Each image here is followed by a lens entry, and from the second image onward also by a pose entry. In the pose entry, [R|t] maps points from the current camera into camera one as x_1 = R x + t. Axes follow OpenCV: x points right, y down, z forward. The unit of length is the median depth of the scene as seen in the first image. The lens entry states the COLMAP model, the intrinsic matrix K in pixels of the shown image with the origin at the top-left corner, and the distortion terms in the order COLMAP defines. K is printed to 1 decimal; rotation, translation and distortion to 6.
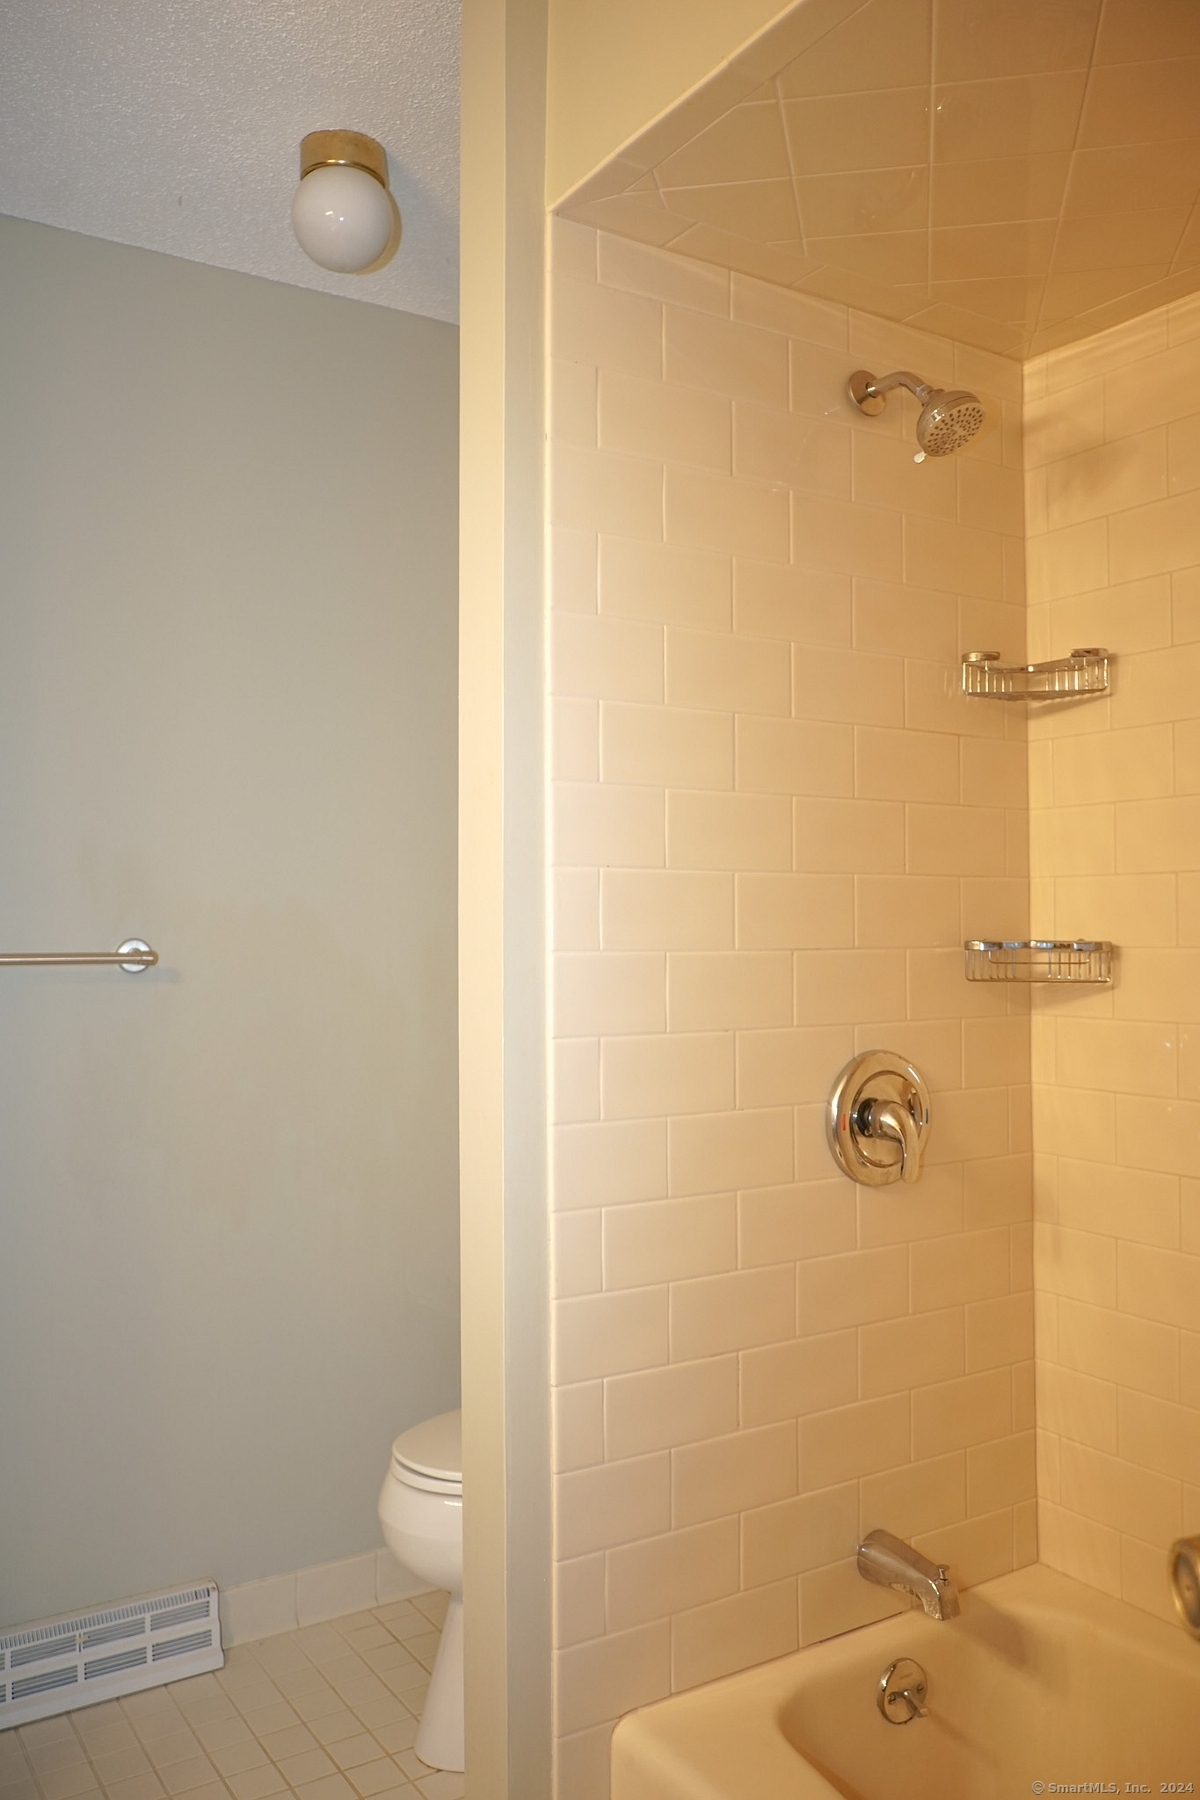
lens RADIAL K [[1440.2, 0, 600.0], [0, 1440.2, 900.0], [0, 0, 1]] dist [-0.005821, 0.002967]
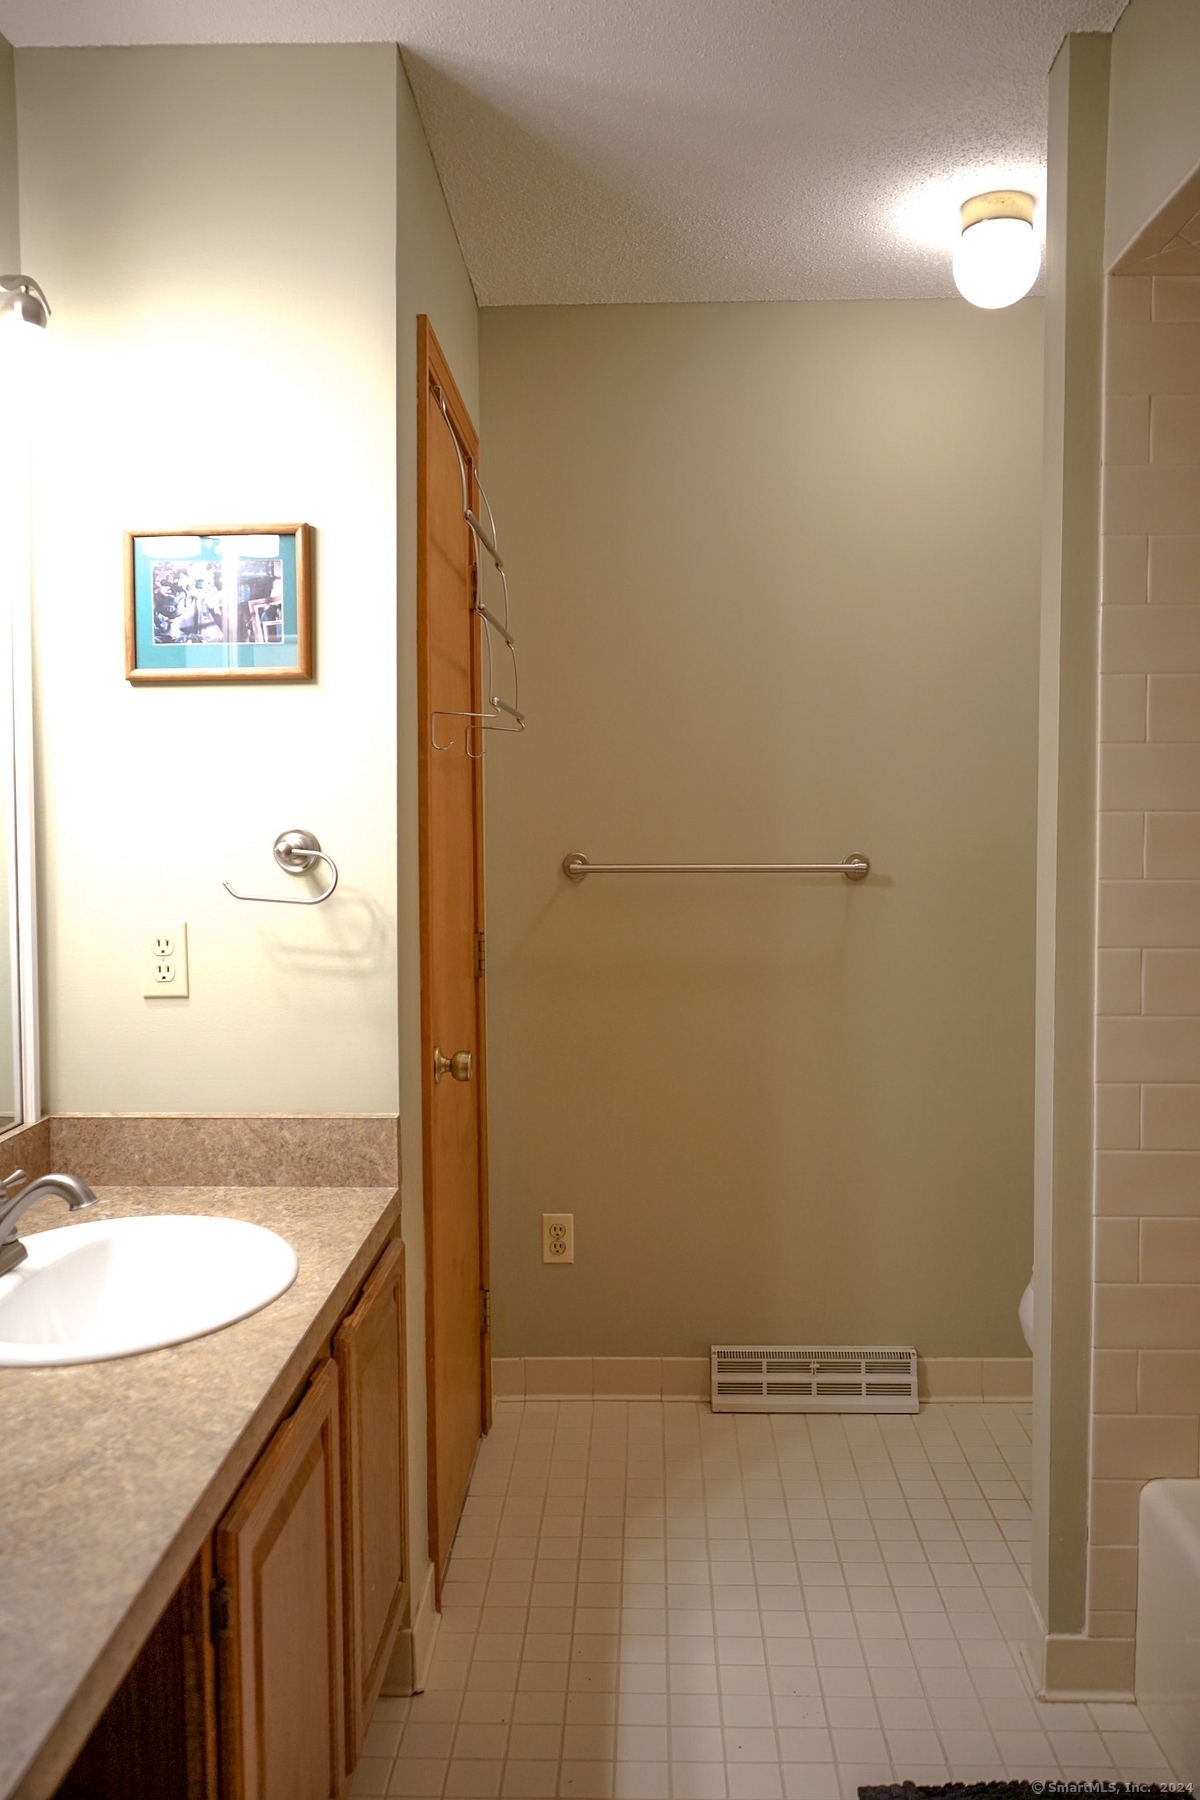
lens RADIAL K [[1440.2, 0, 600.0], [0, 1440.2, 900.0], [0, 0, 1]] dist [-0.005821, 0.002967]
pose [[0.825743, 0.033503, -0.563051, 0.311382], [0.014690, 0.996618, 0.080845, -0.053640], [0.563856, -0.075028, 0.822458, -0.282222]]
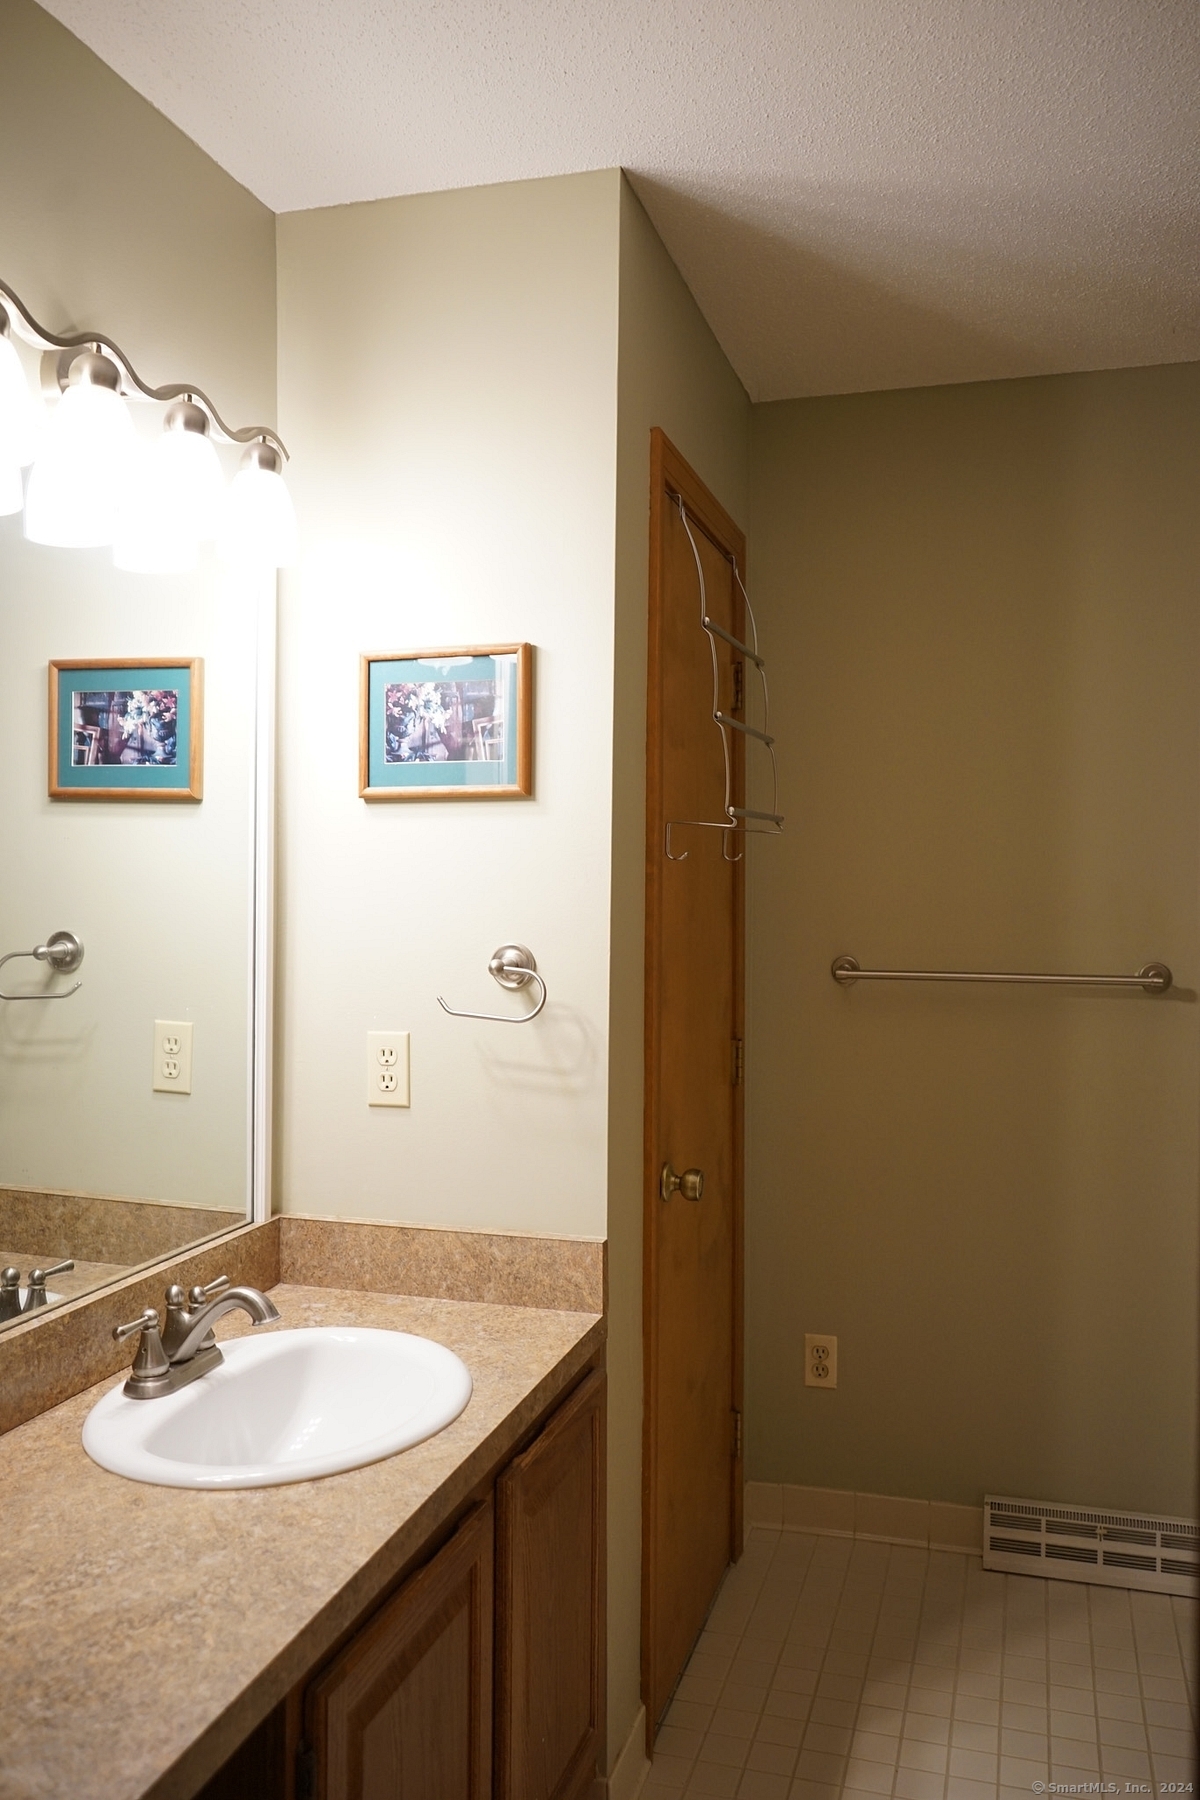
lens RADIAL K [[1439.4, 0, 600.0], [0, 1439.4, 900.0], [0, 0, 1]] dist [-0.014777, 0.014910]
pose [[0.650638, 0.019089, -0.759148, 0.390654], [0.011801, 0.999309, 0.035242, -0.102093], [0.759296, -0.031888, 0.649964, -0.147527]]
